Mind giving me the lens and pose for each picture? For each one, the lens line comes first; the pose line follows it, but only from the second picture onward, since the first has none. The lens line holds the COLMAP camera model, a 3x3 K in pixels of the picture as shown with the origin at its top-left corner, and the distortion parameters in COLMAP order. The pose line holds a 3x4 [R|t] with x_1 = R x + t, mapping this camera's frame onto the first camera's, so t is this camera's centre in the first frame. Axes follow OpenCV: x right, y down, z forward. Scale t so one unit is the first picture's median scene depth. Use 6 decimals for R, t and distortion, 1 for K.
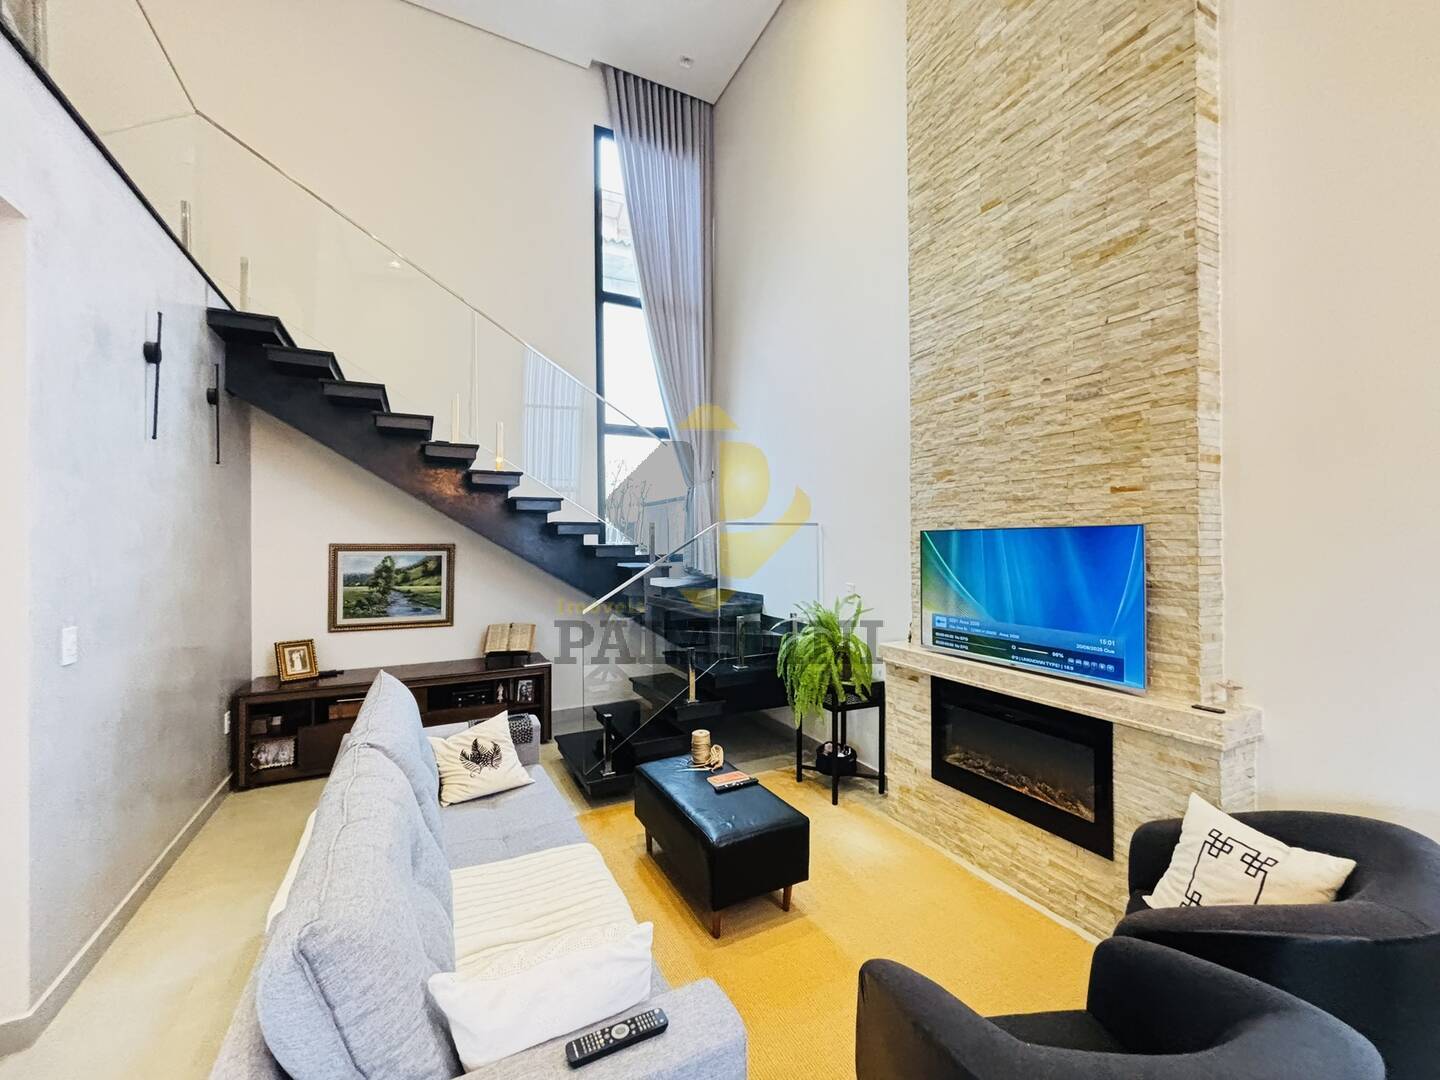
lens RADIAL K [[579.2, 0, 717.6], [0, 579.2, 539.1], [0, 0, 1]] dist [-0.001567, -0.000019]
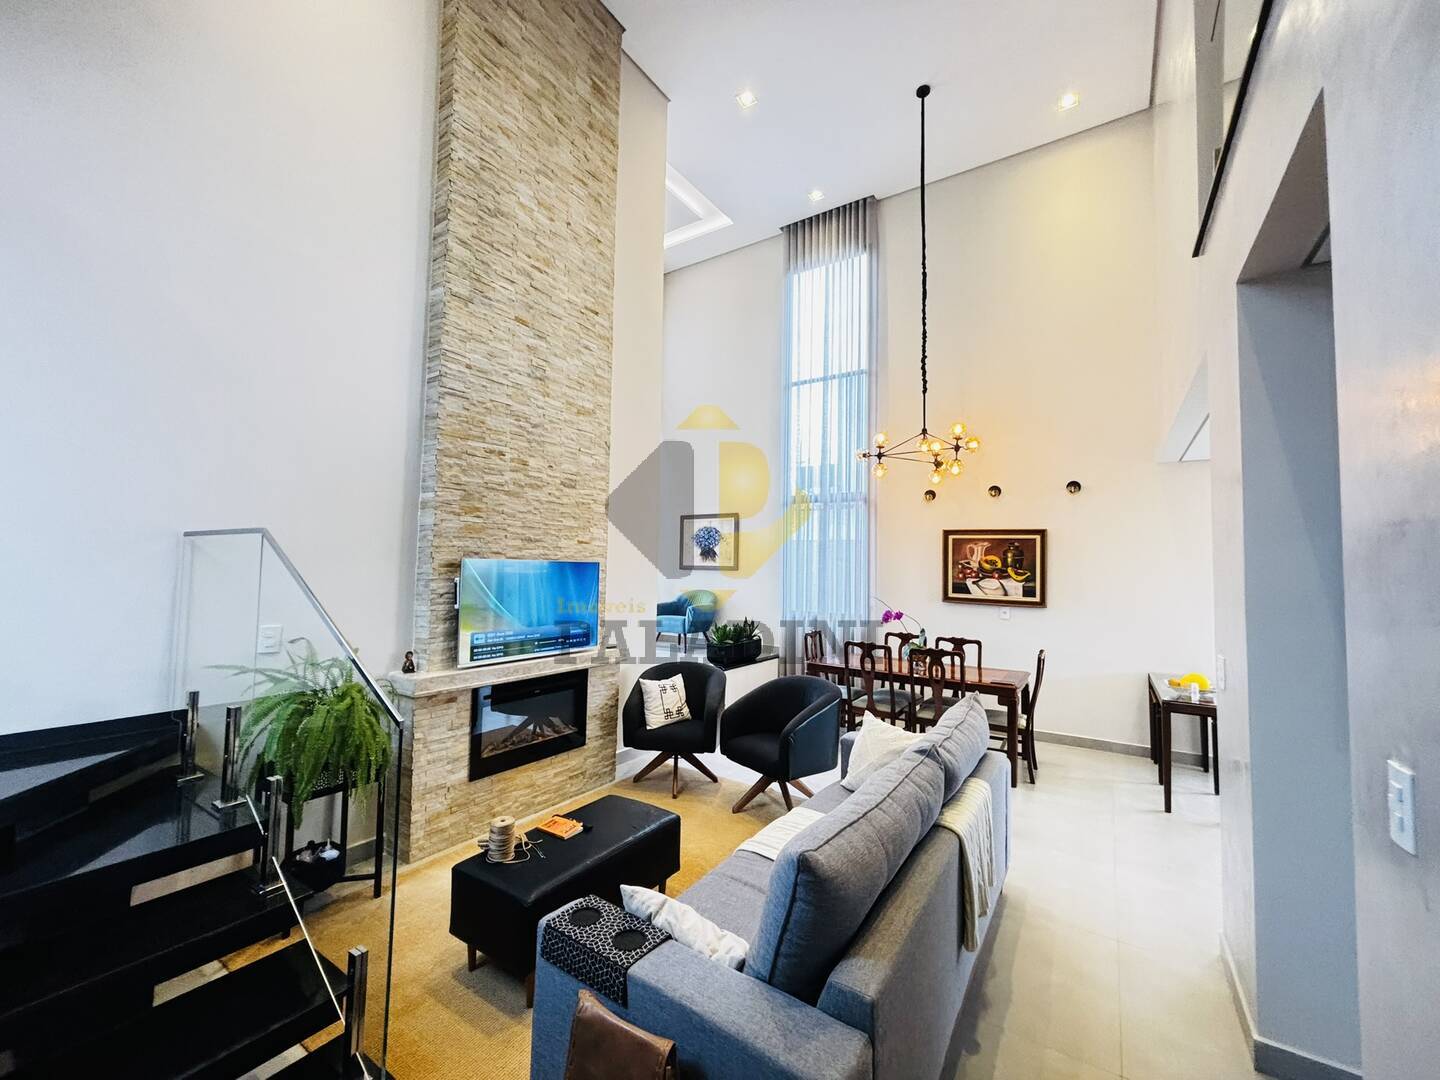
lens RADIAL K [[579.2, 0, 719.3], [0, 579.2, 535.8], [0, 0, 1]] dist [-0.001567, -0.000019]
pose [[-0.493547, 0.049279, 0.868322, -0.895863], [-0.019689, 0.997505, -0.067801, 0.007775], [-0.869496, -0.050559, -0.491346, 1.215189]]
